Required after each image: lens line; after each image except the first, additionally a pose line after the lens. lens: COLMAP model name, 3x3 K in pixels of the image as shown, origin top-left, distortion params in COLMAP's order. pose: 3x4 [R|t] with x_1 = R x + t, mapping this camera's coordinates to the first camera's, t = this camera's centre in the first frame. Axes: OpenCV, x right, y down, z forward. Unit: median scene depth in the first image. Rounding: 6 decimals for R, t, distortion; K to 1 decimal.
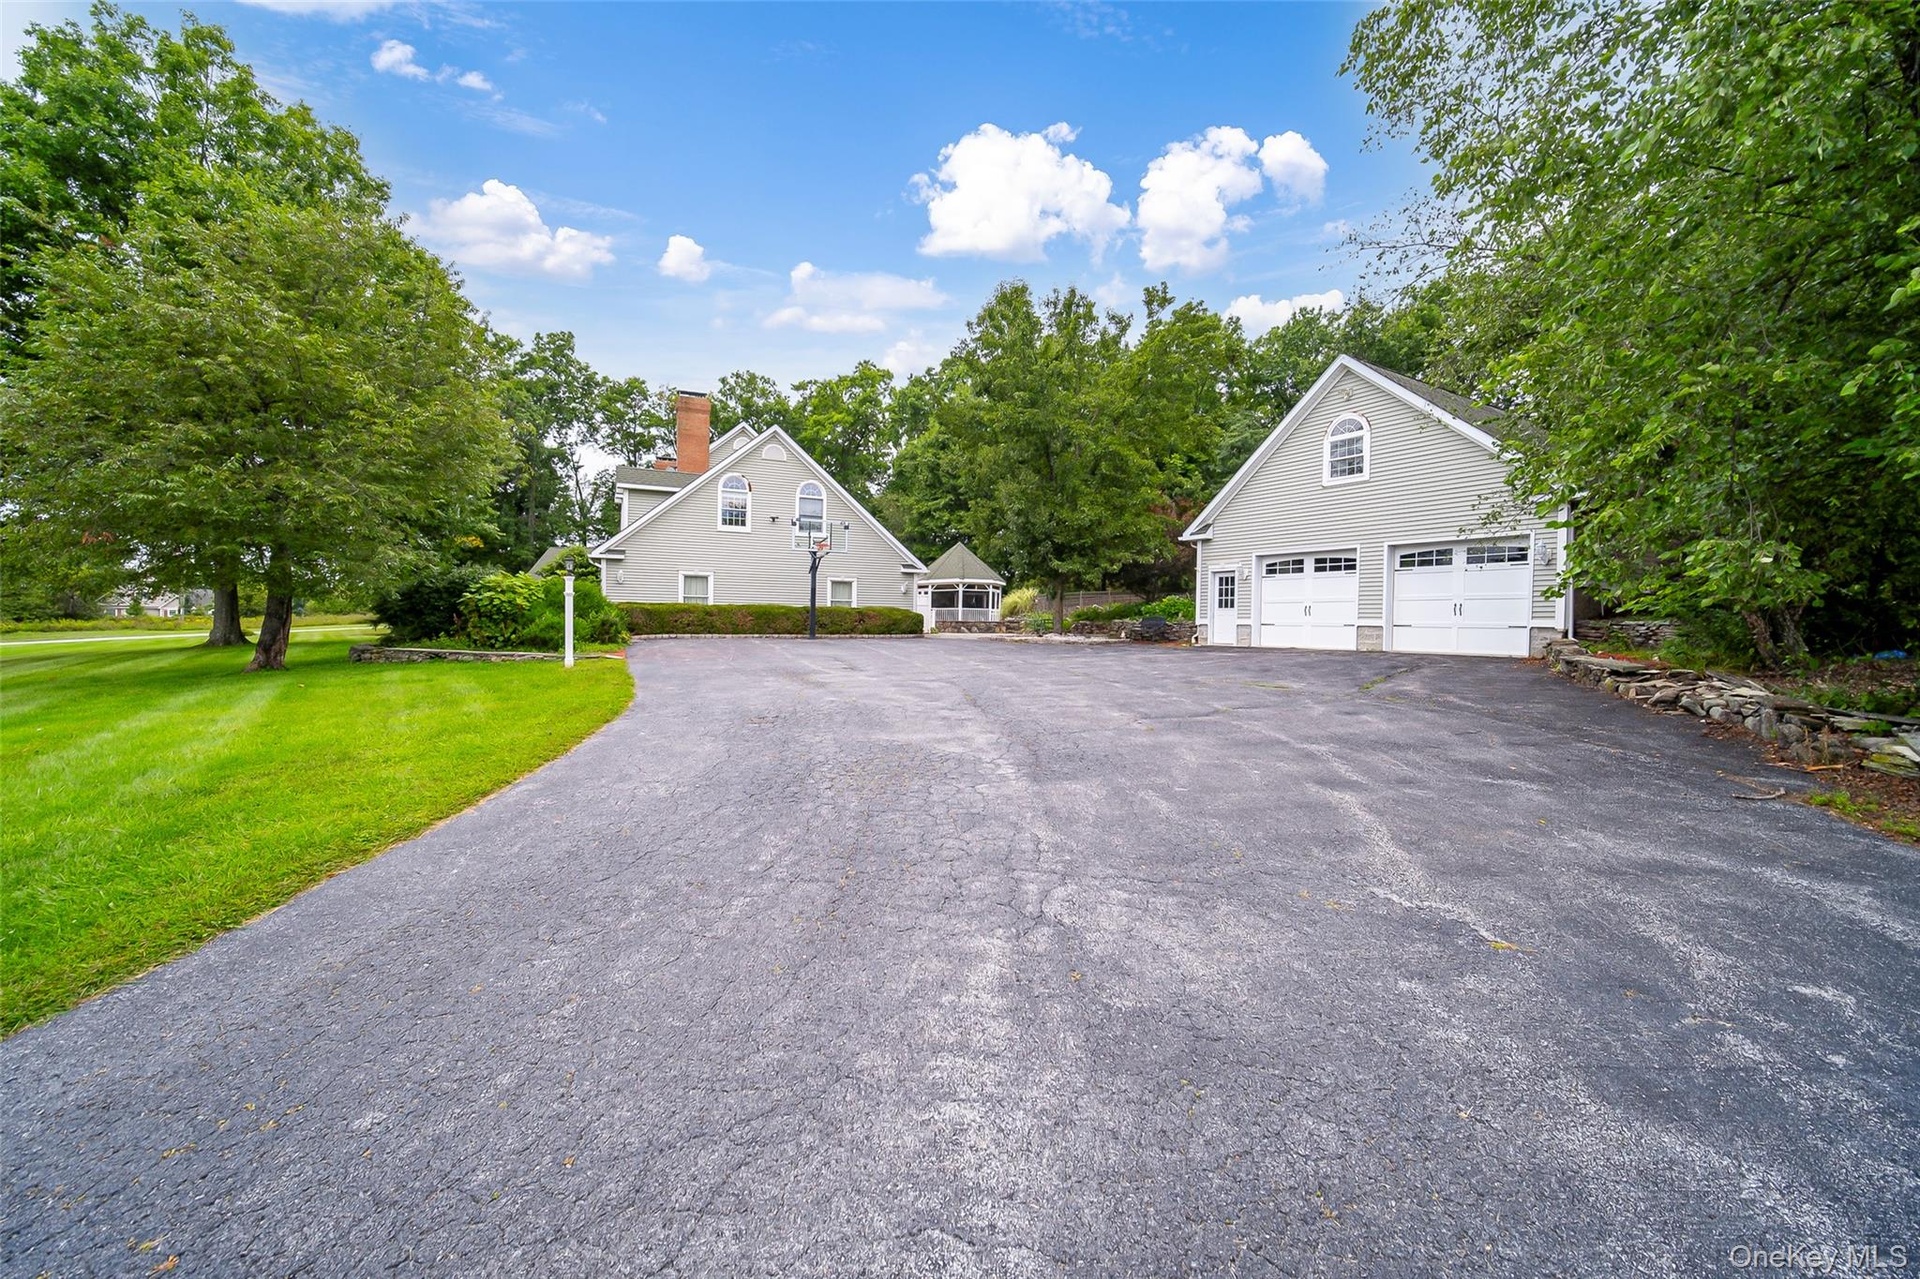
lens RADIAL K [[791.7, 0, 959.3], [0, 791.7, 635.9], [0, 0, 1]] dist [0.002563, -0.000767]
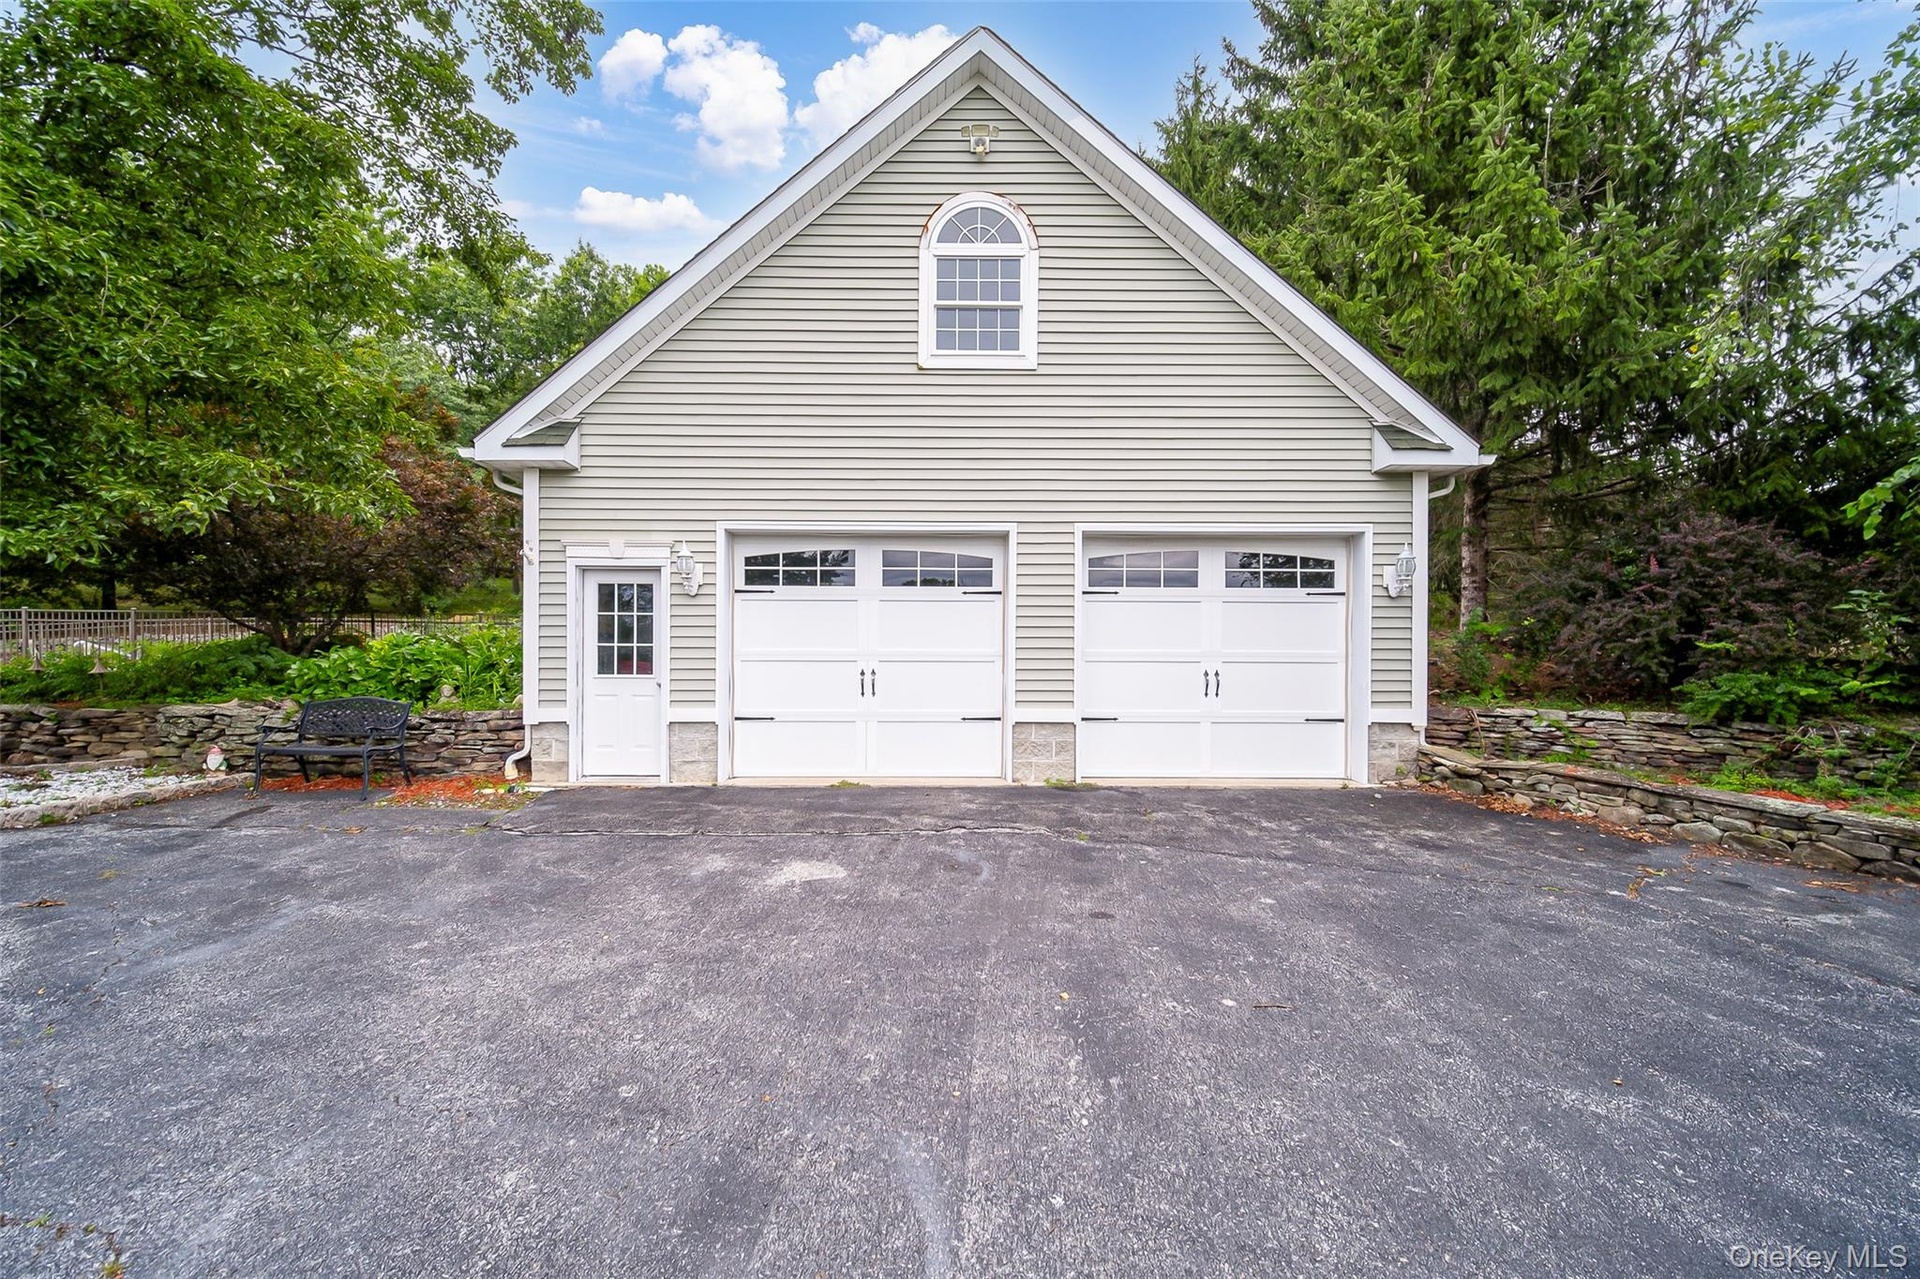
lens RADIAL K [[791.7, 0, 961.7], [0, 791.7, 643.9], [0, 0, 1]] dist [0.002563, -0.000767]
pose [[0.545045, -0.015747, 0.838259, 0.139318], [0.014245, 0.999853, 0.009520, -0.054748], [-0.838286, 0.006753, 0.545189, 0.753013]]
